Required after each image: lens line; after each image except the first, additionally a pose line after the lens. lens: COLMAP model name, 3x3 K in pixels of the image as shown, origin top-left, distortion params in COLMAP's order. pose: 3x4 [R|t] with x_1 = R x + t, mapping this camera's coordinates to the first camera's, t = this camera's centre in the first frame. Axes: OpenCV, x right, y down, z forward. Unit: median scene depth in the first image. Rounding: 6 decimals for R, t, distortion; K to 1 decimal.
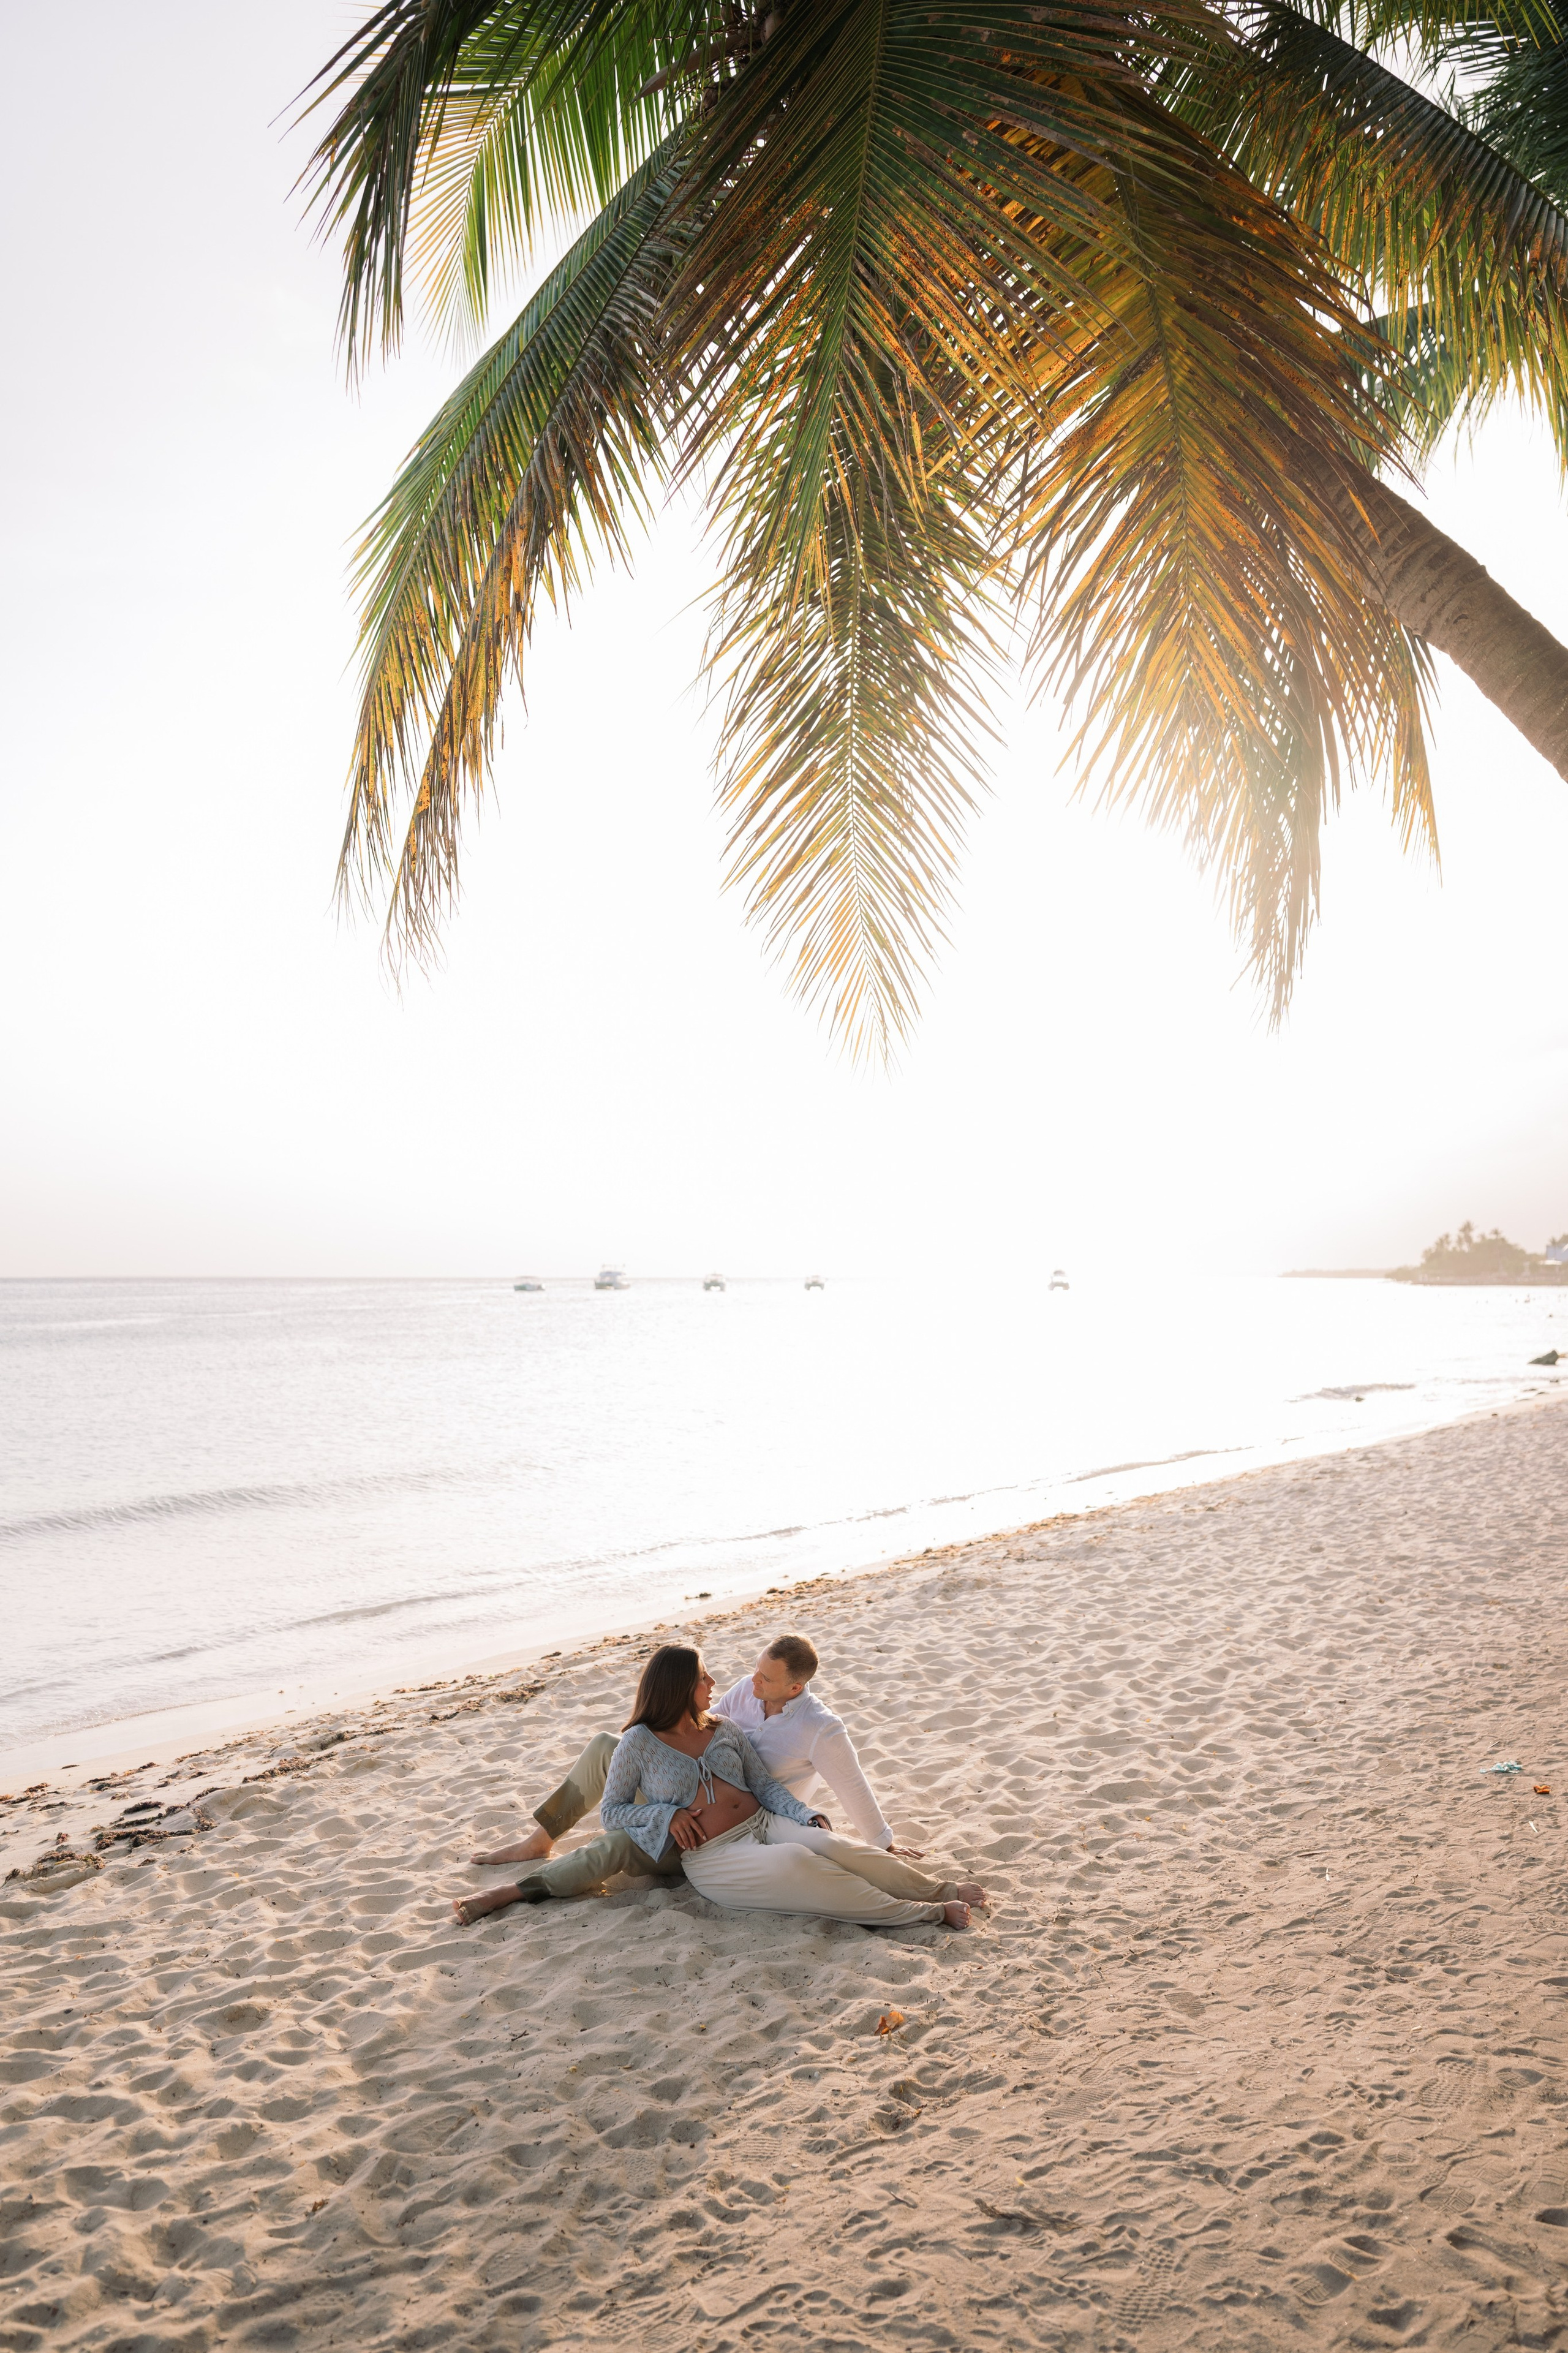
lens RADIAL K [[1825.7, 0, 804.1], [0, 1825.7, 1183.3], [0, 0, 1]] dist [-0.001878, -0.002726]
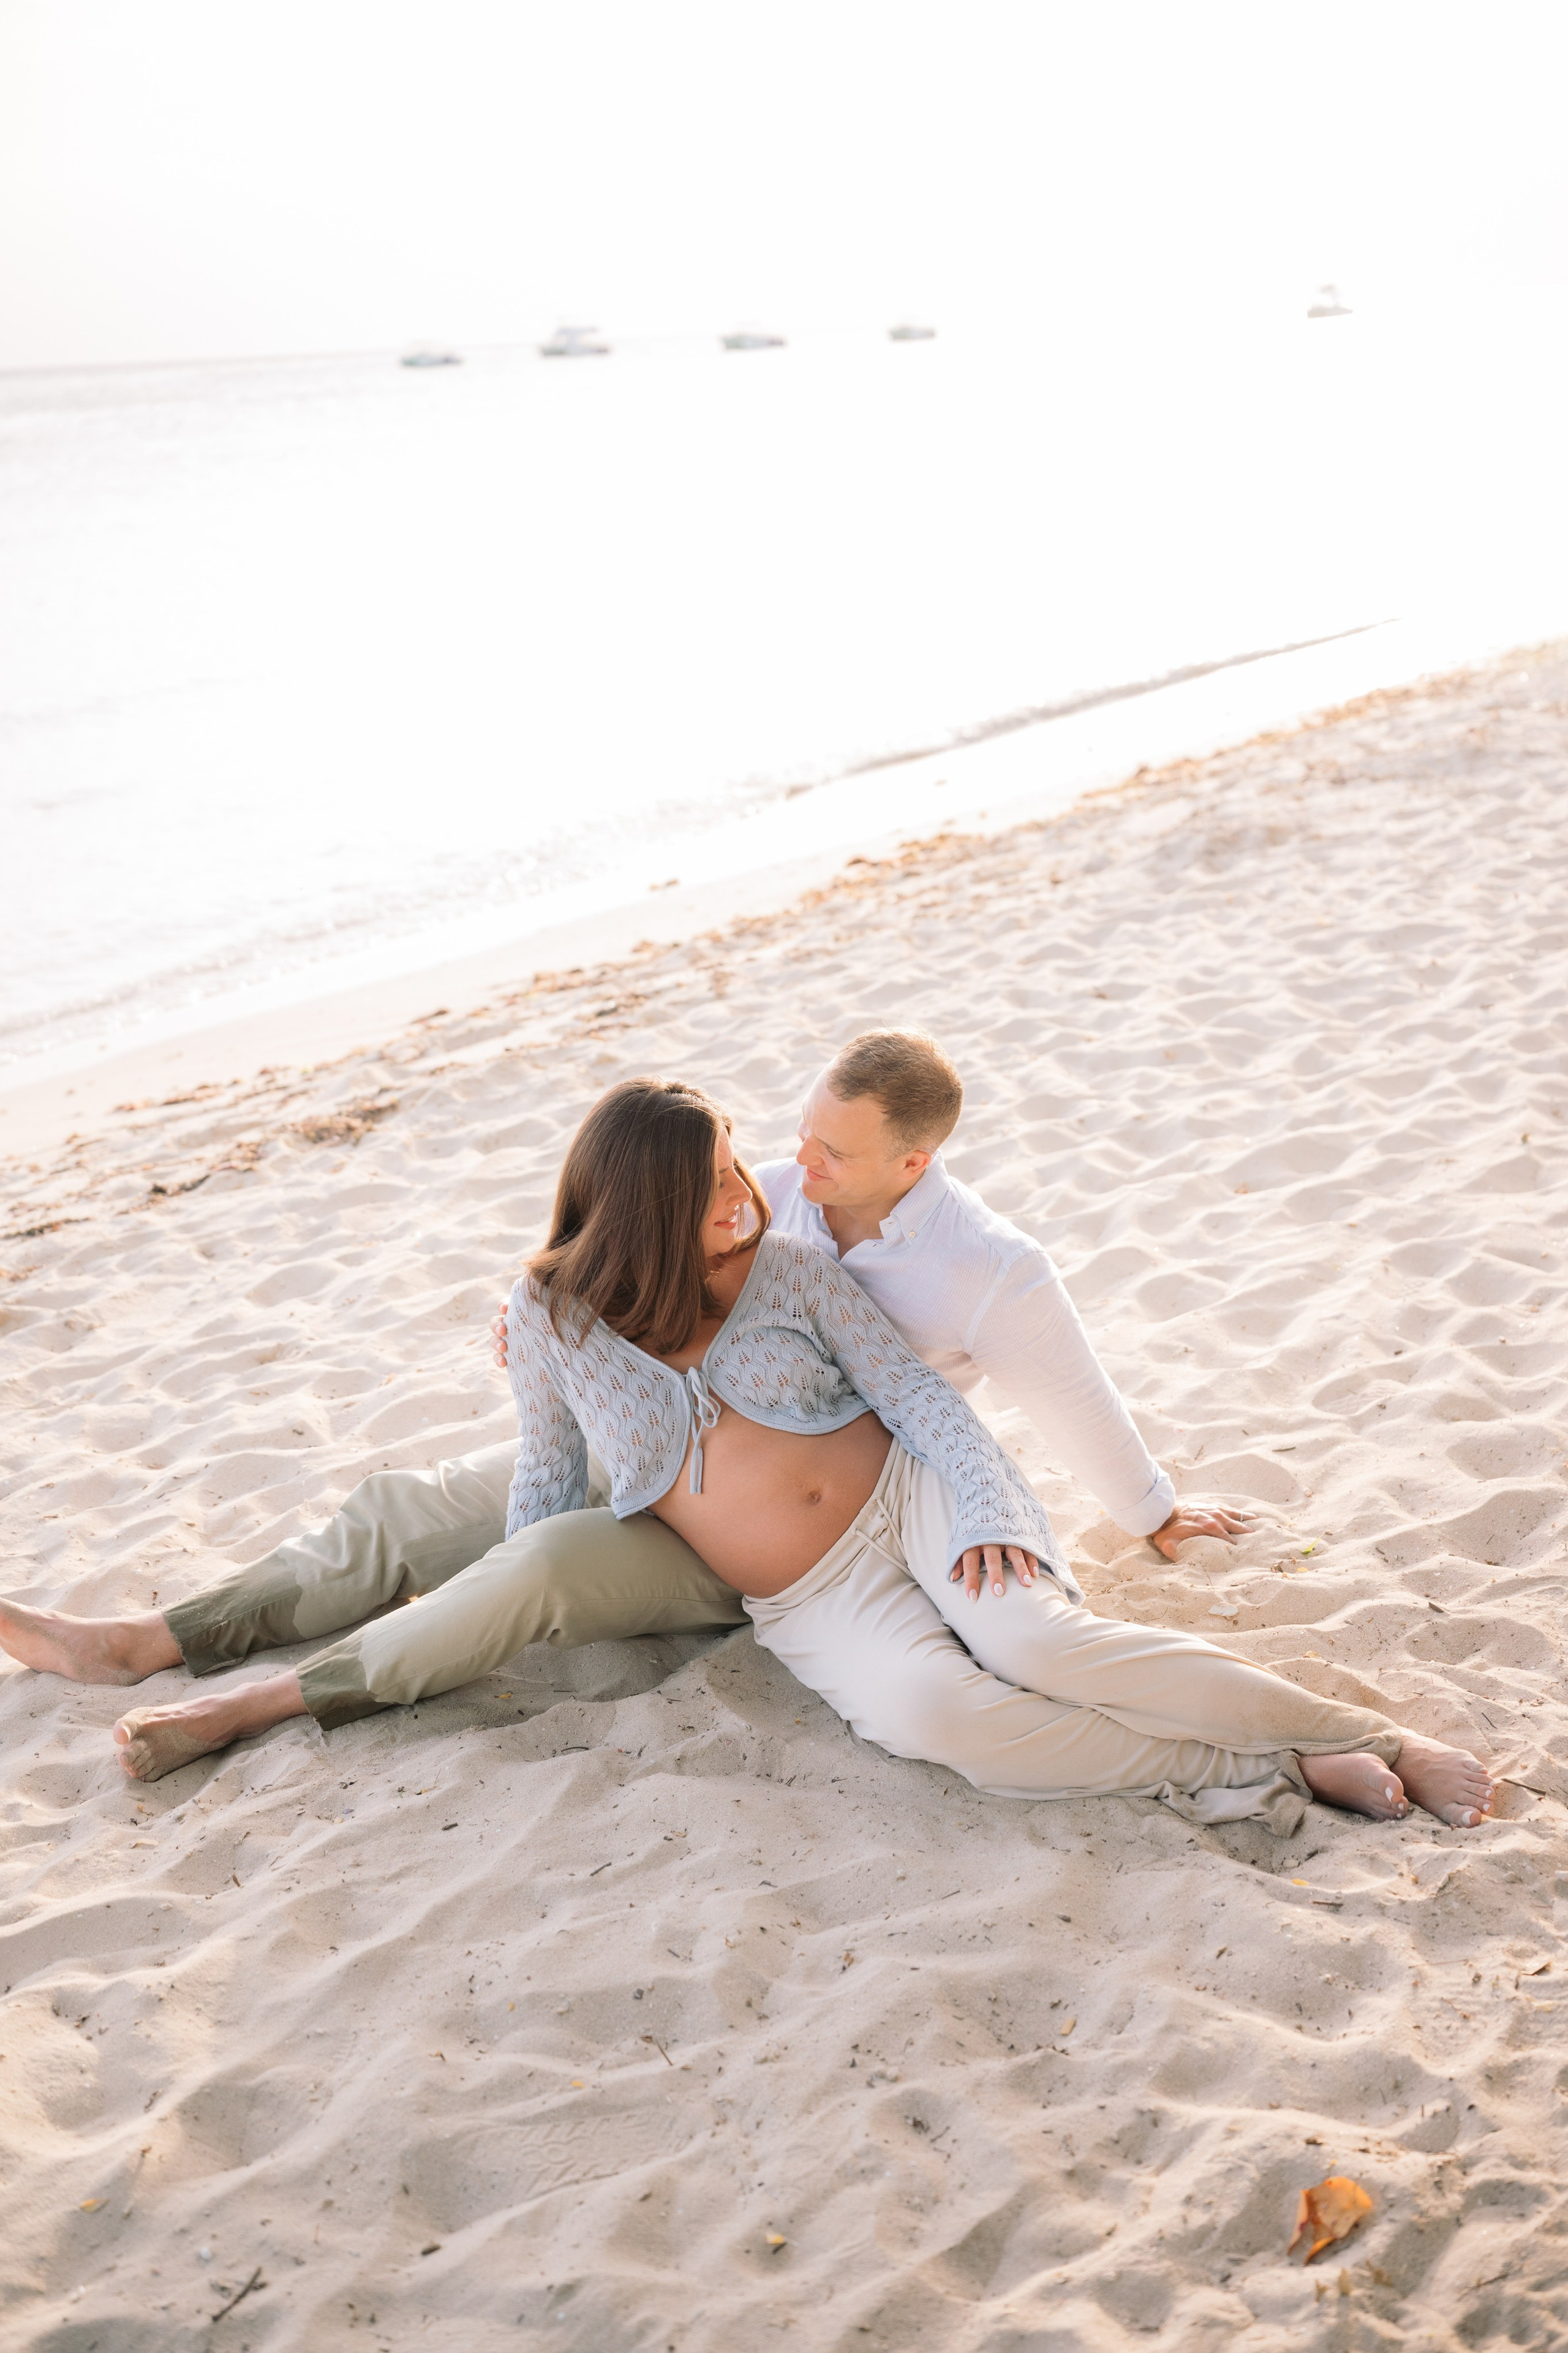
lens RADIAL K [[2774.1, 0, 767.6], [0, 2774.1, 1173.6], [0, 0, 1]] dist [0.005385, 0.000000]
pose [[0.998123, -0.040188, -0.046209, -0.018652], [0.053416, 0.940359, 0.335963, 0.074891], [0.029951, -0.337801, 0.940741, 0.427188]]
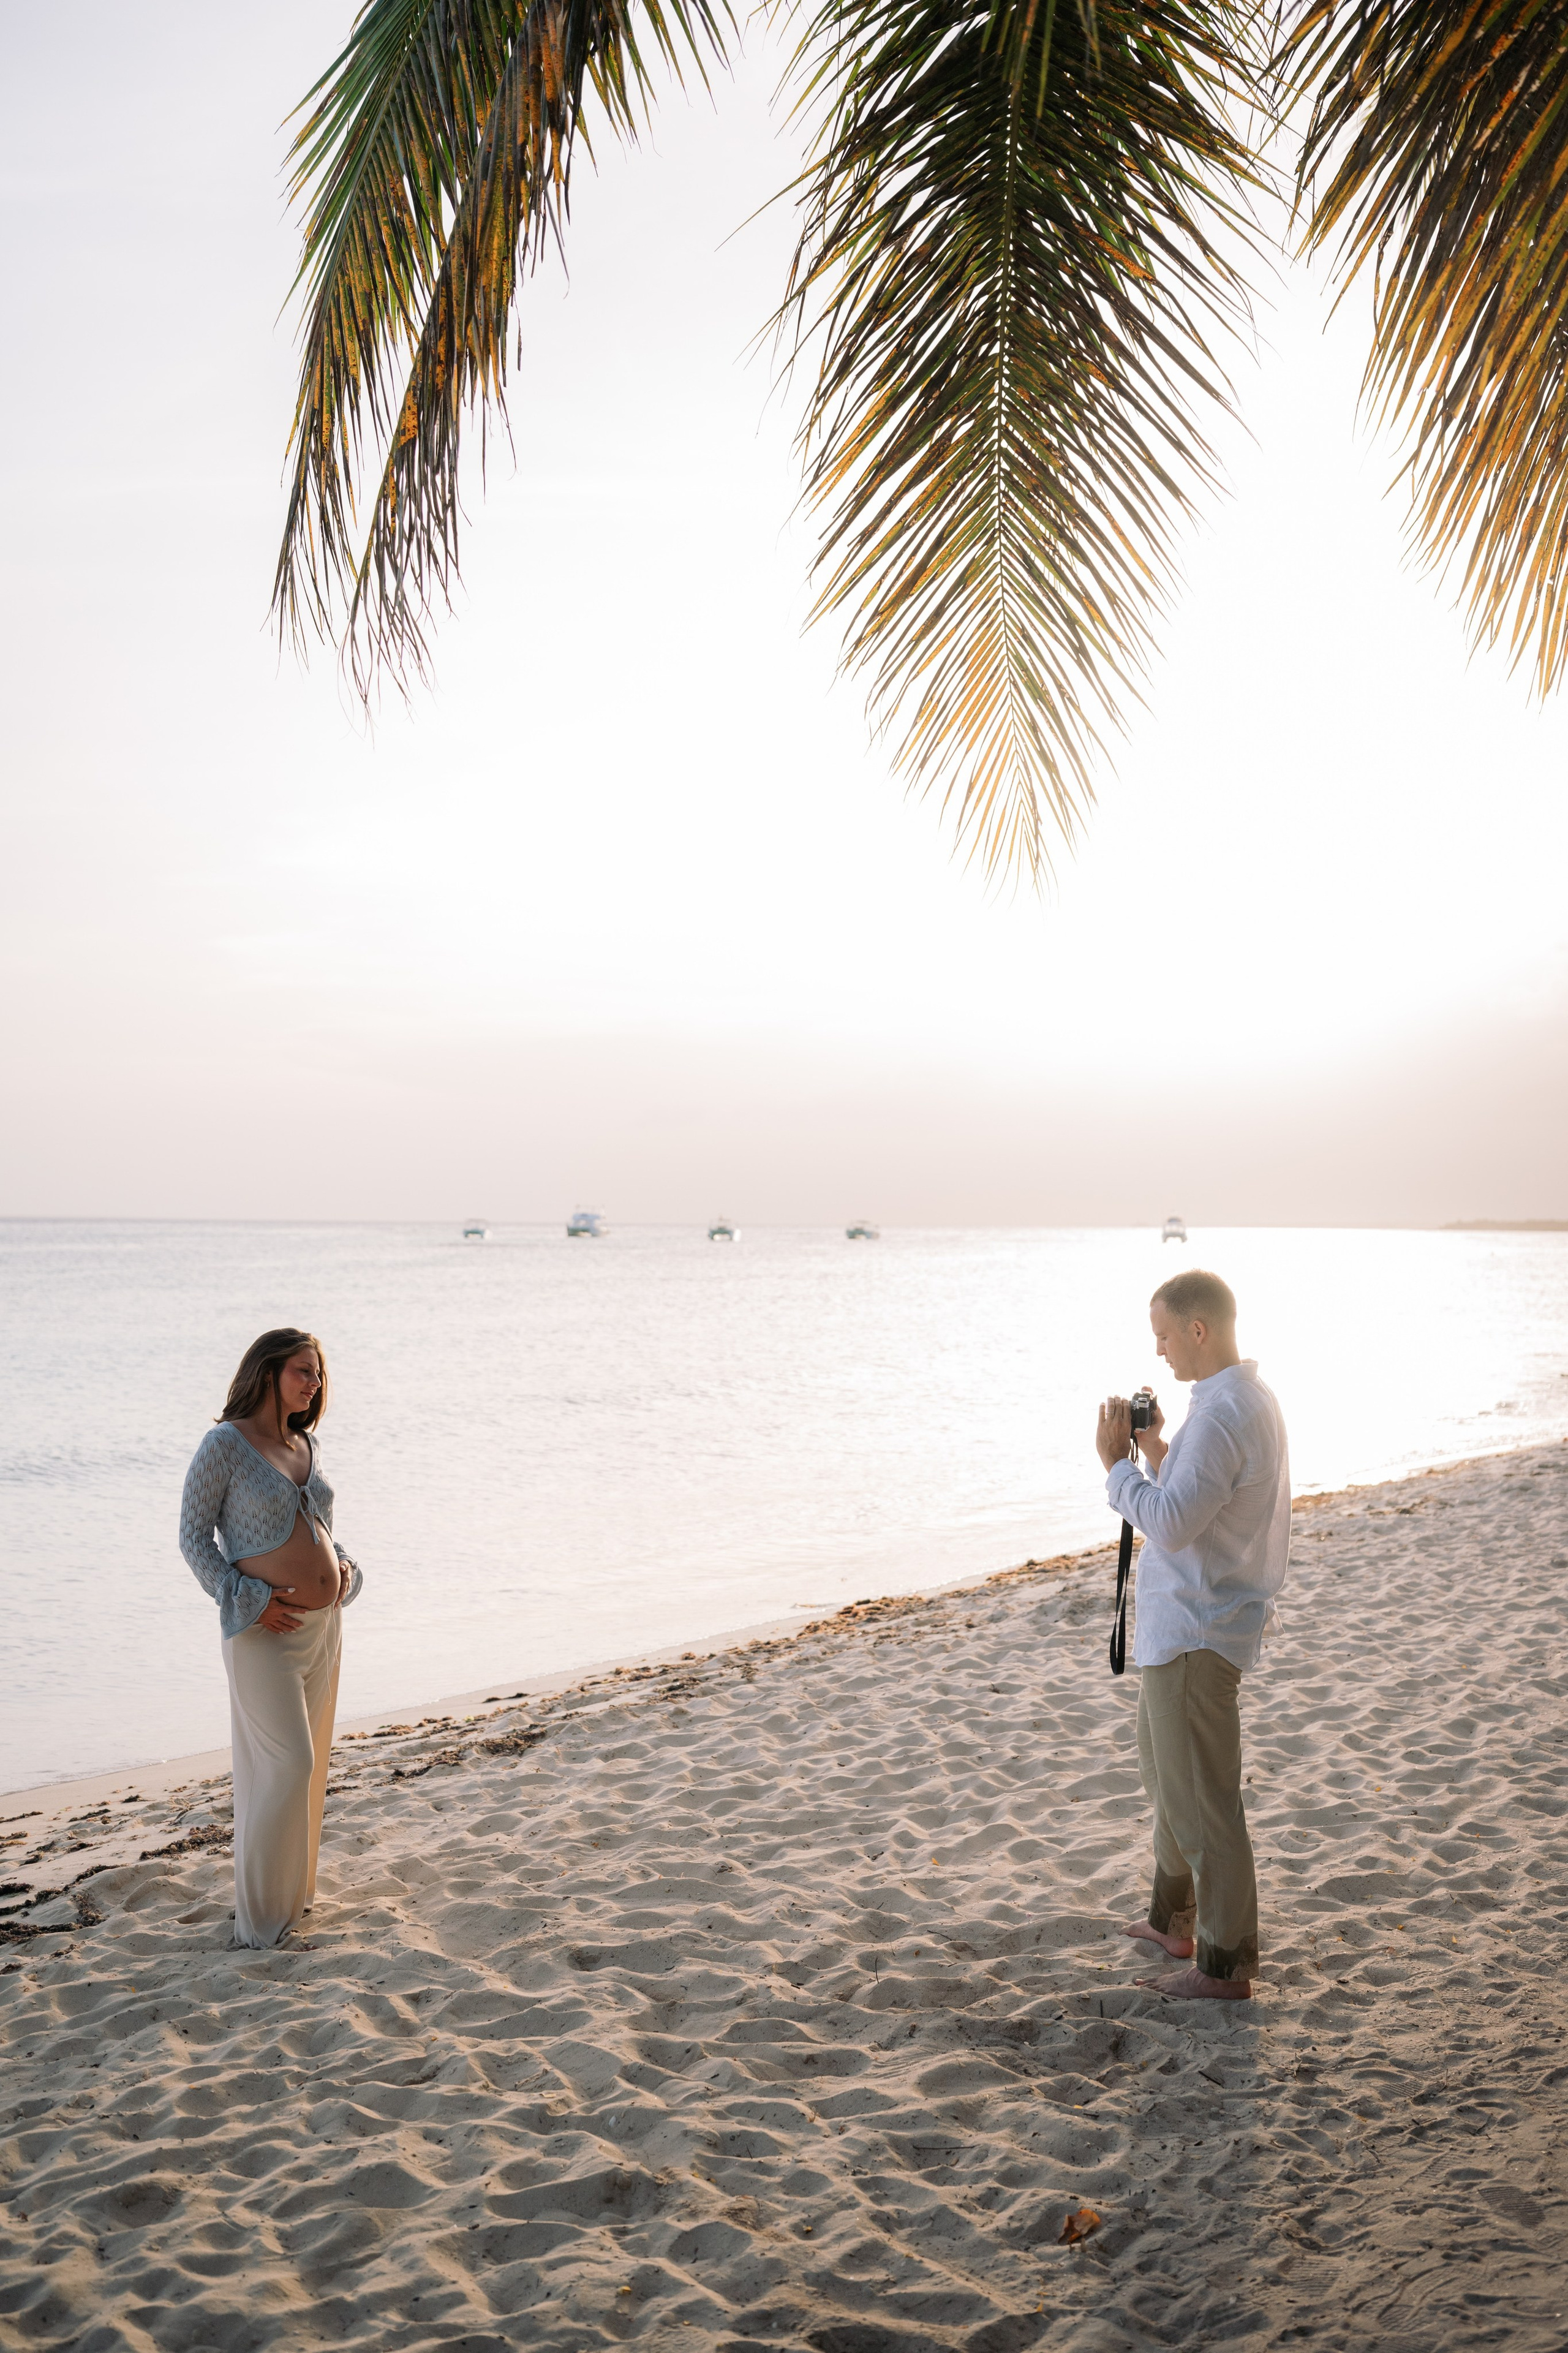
lens RADIAL K [[2286.5, 0, 786.7], [0, 2286.5, 1166.9], [0, 0, 1]] dist [-0.004291, 0.000000]
pose [[0.999765, 0.006511, -0.020679, -0.035474], [-0.006001, 0.999678, 0.024656, 0.030389], [0.020833, -0.024526, 0.999482, 0.109223]]
